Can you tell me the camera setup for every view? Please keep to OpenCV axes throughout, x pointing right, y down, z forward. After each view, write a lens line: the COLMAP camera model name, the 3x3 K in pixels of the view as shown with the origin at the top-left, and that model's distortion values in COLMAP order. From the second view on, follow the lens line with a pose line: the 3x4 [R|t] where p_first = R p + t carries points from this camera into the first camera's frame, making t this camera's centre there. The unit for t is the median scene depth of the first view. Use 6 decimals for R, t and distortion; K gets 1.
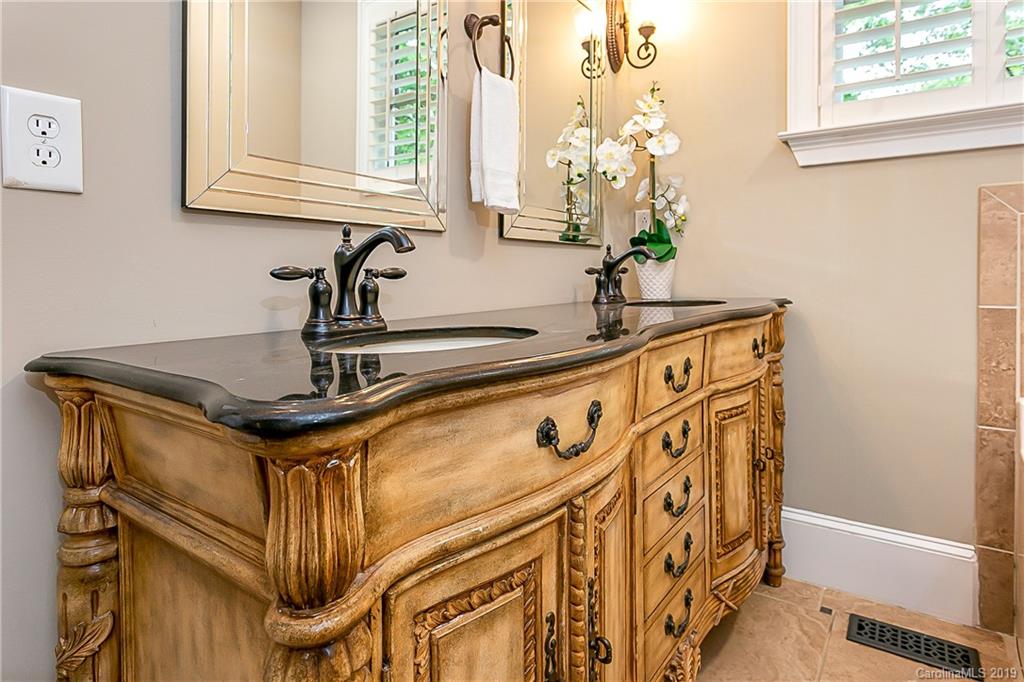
lens RADIAL K [[575.2, 0, 513.7], [0, 575.2, 278.6], [0, 0, 1]] dist [0.002193, 0.000317]
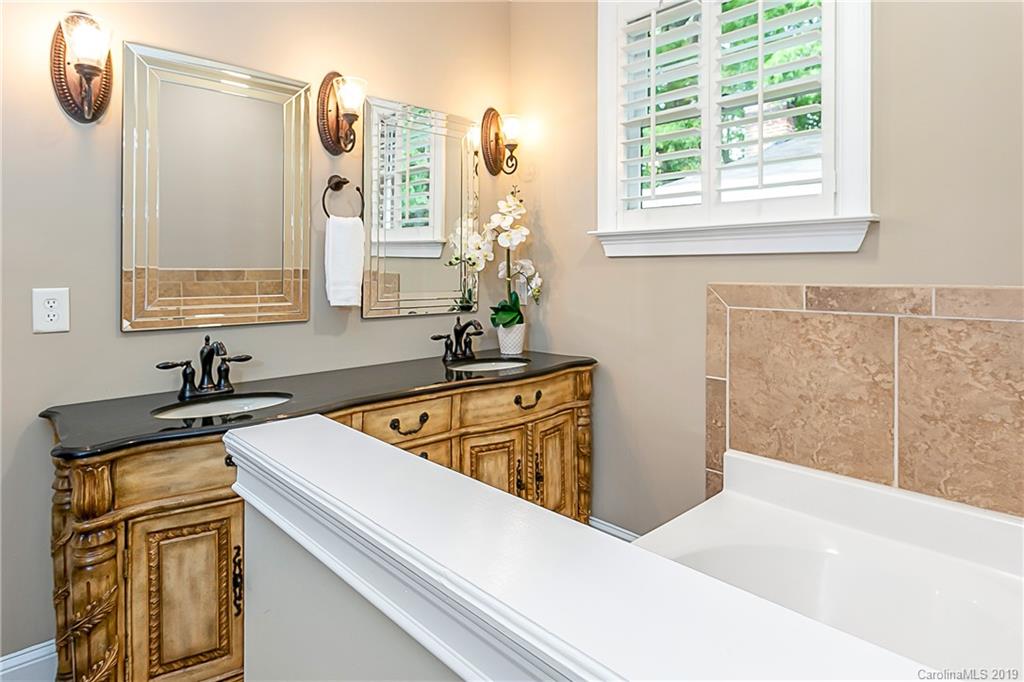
lens RADIAL K [[589.4, 0, 508.0], [0, 589.4, 270.5], [0, 0, 1]] dist [0.000870, 0.001239]
pose [[0.976656, 0.001120, -0.214809, 1.019392], [-0.002096, 0.999988, -0.004319, -0.285267], [0.214801, 0.004669, 0.976647, -0.614448]]
